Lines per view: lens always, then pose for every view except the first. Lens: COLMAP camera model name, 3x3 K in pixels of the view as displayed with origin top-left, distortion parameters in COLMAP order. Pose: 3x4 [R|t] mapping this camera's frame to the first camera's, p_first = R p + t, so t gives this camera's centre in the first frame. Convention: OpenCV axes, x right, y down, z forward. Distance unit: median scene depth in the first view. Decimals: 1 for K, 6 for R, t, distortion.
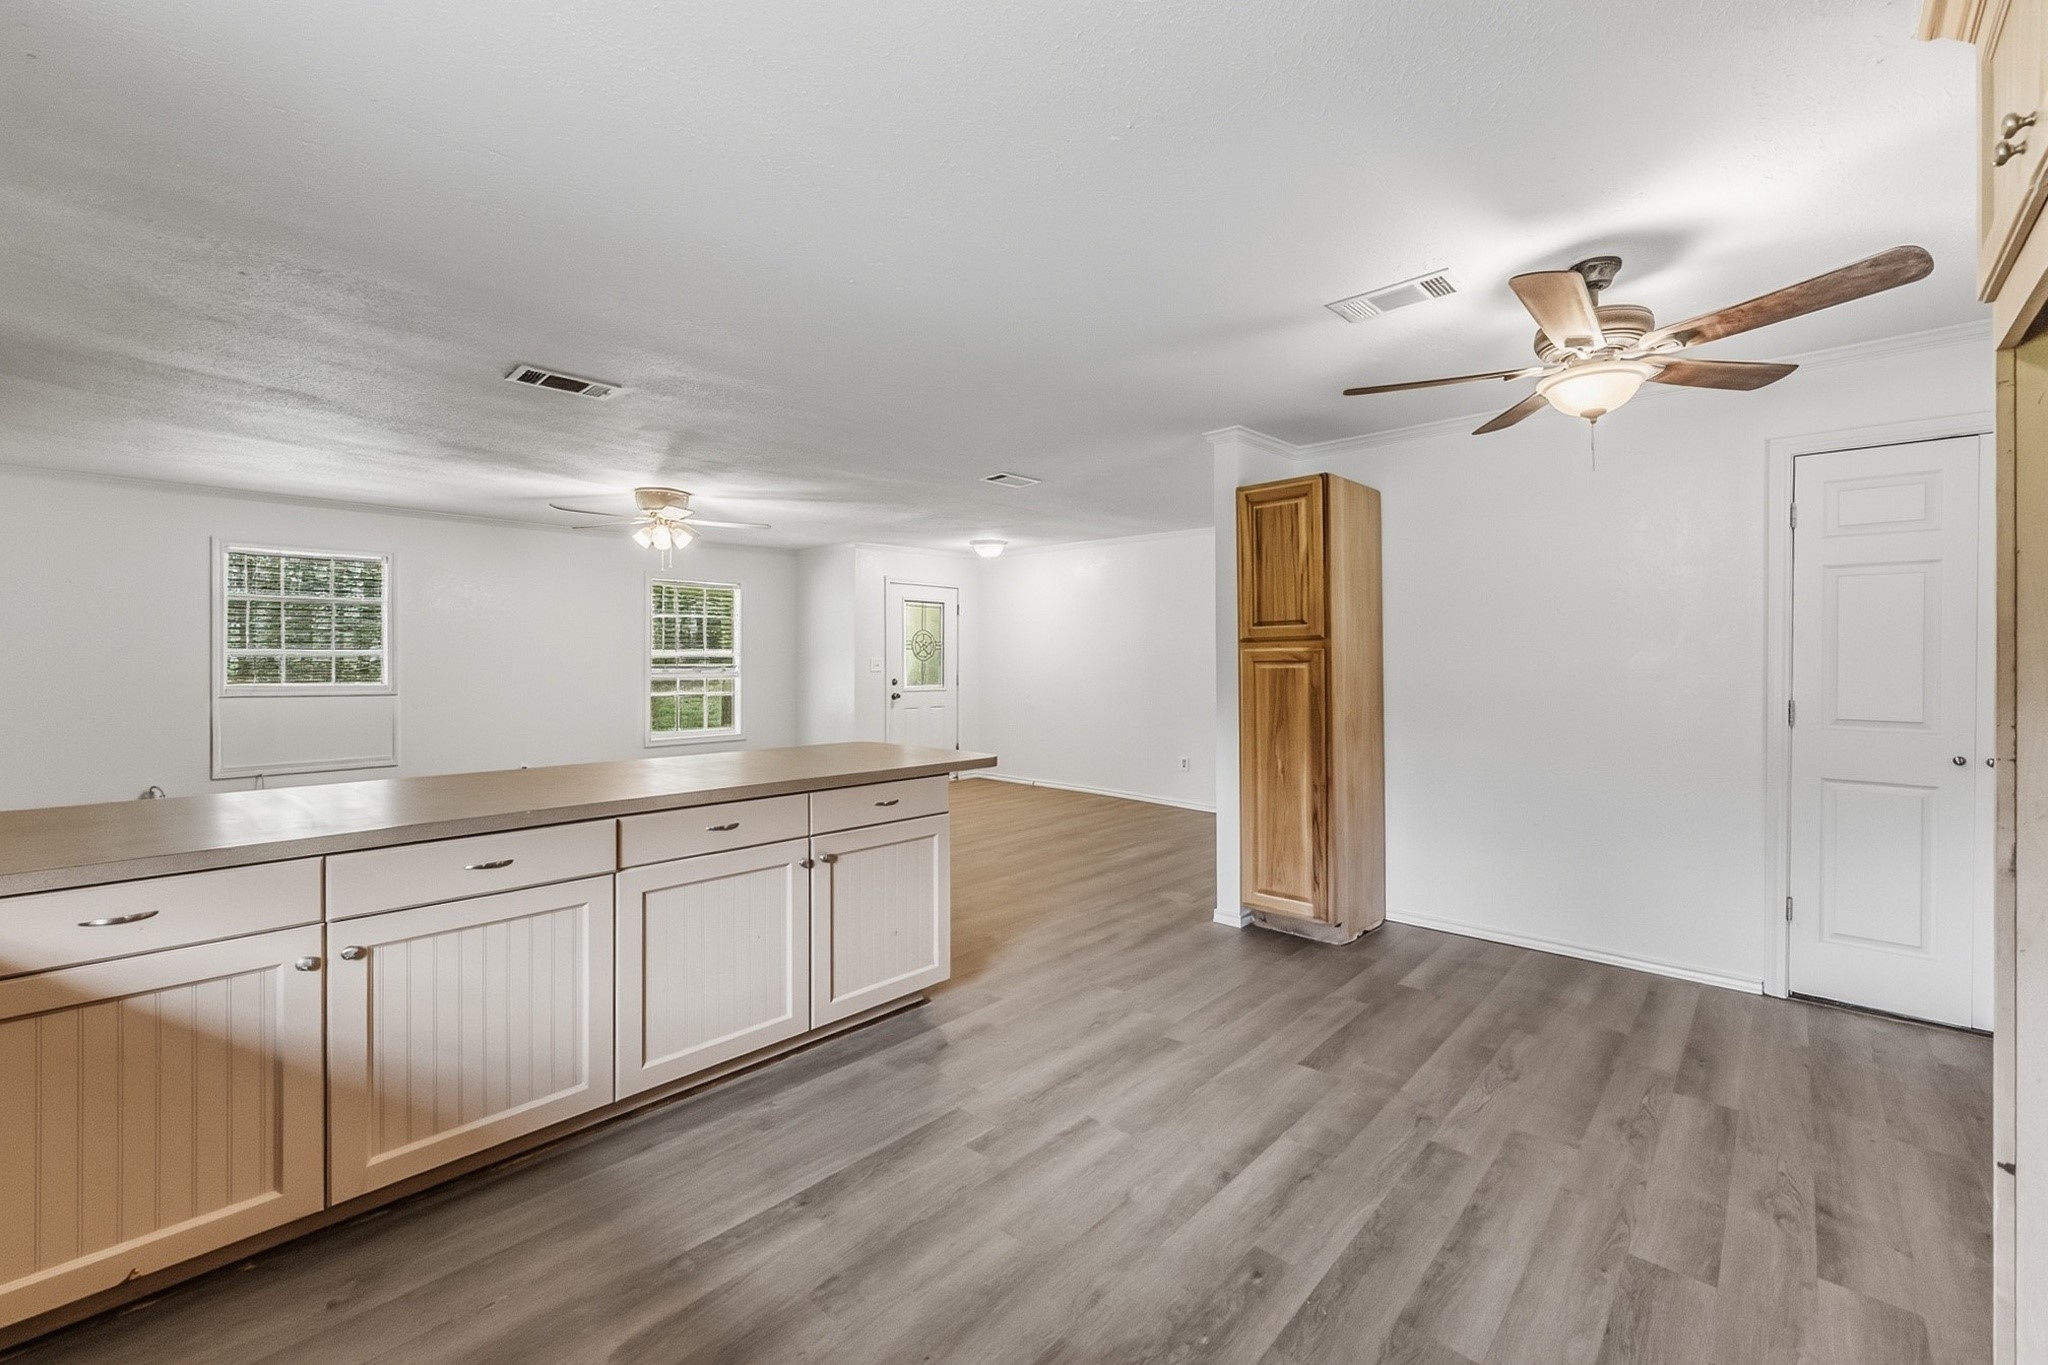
lens RADIAL K [[835.1, 0, 1031.0], [0, 835.1, 660.9], [0, 0, 1]] dist [0.000504, -0.000014]
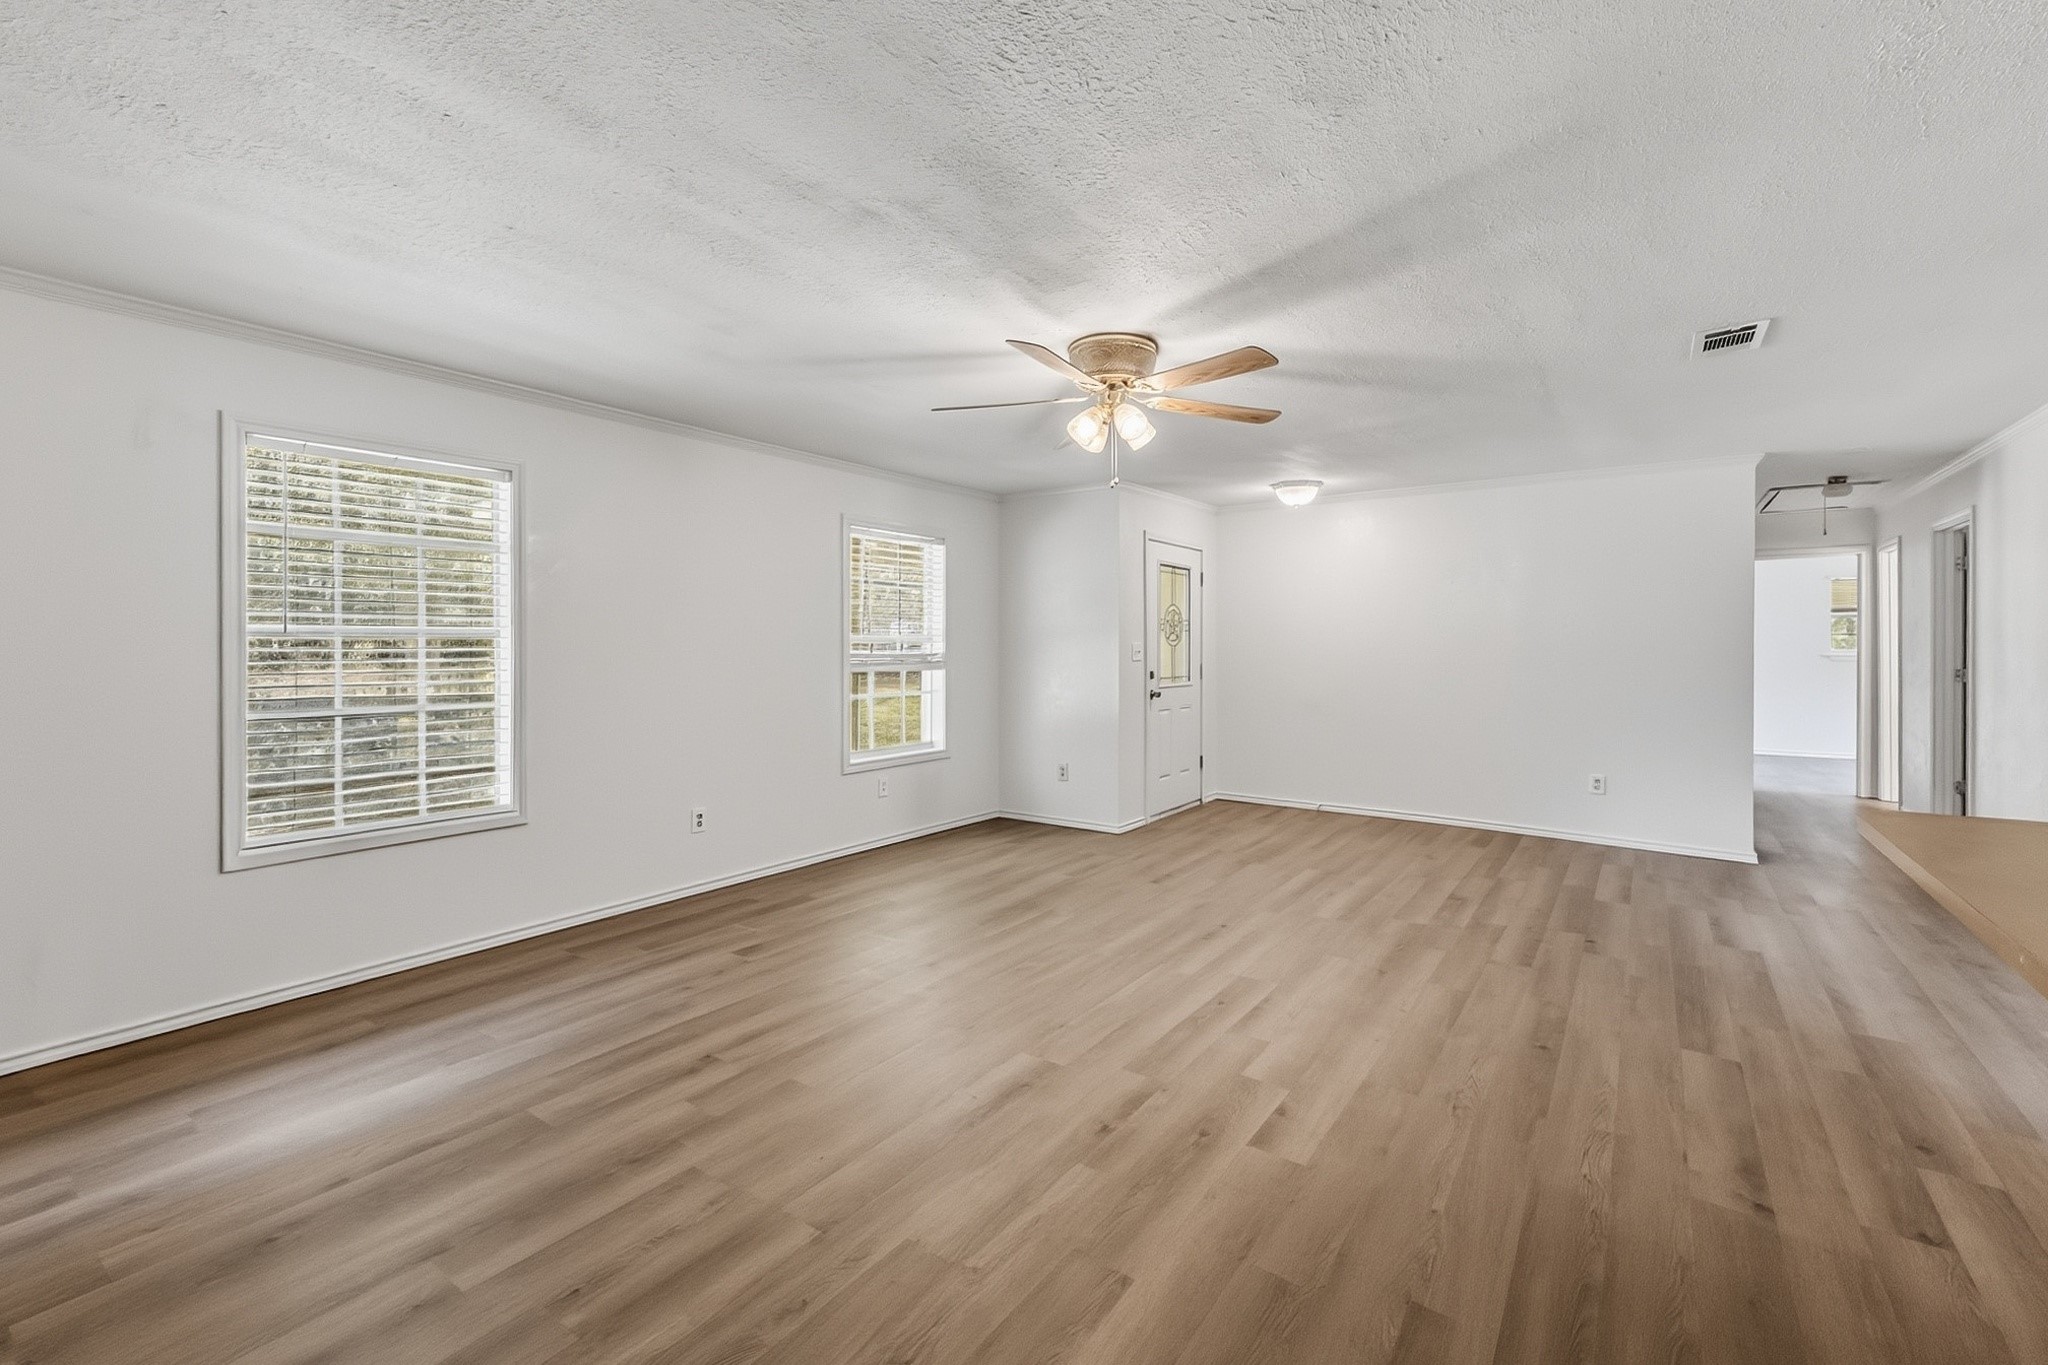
lens RADIAL K [[838.6, 0, 1023.4], [0, 838.6, 645.7], [0, 0, 1]] dist [-0.000225, 0.000247]
pose [[0.994993, -0.002916, 0.099900, -1.110236], [0.003014, 0.999995, -0.000834, -0.000876], [-0.099898, 0.001131, 0.994997, 0.868983]]
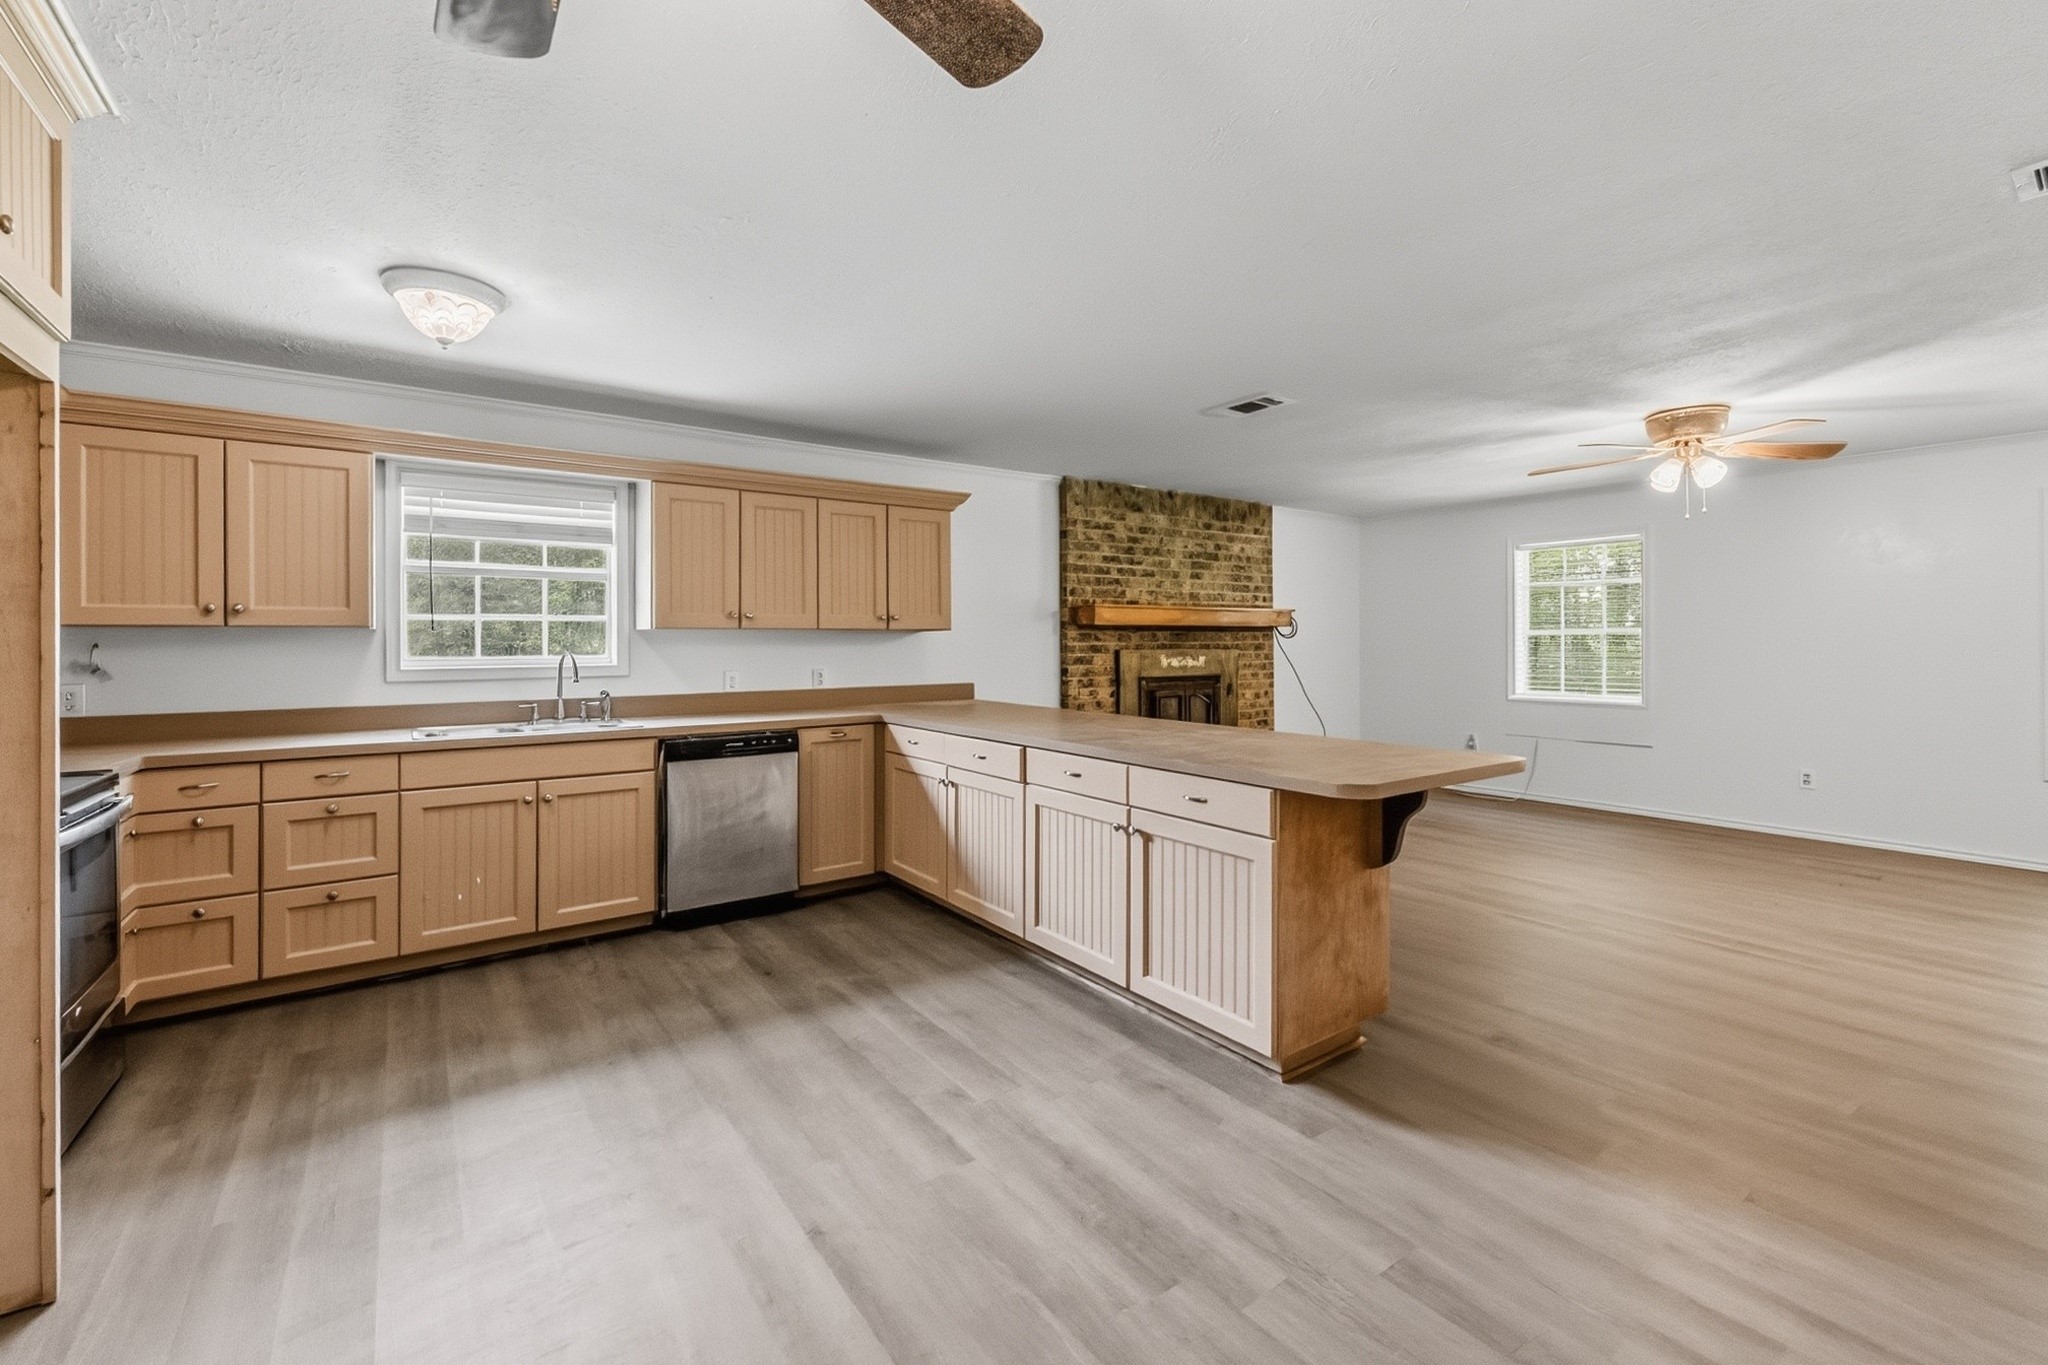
lens RADIAL K [[860.4, 0, 1017.2], [0, 860.4, 630.4], [0, 0, 1]] dist [0.001337, 0.000144]
pose [[-0.204620, -0.012161, -0.978766, 0.848571], [0.002367, 0.999914, -0.012919, -0.000656], [0.978839, -0.004960, -0.204573, 1.095604]]
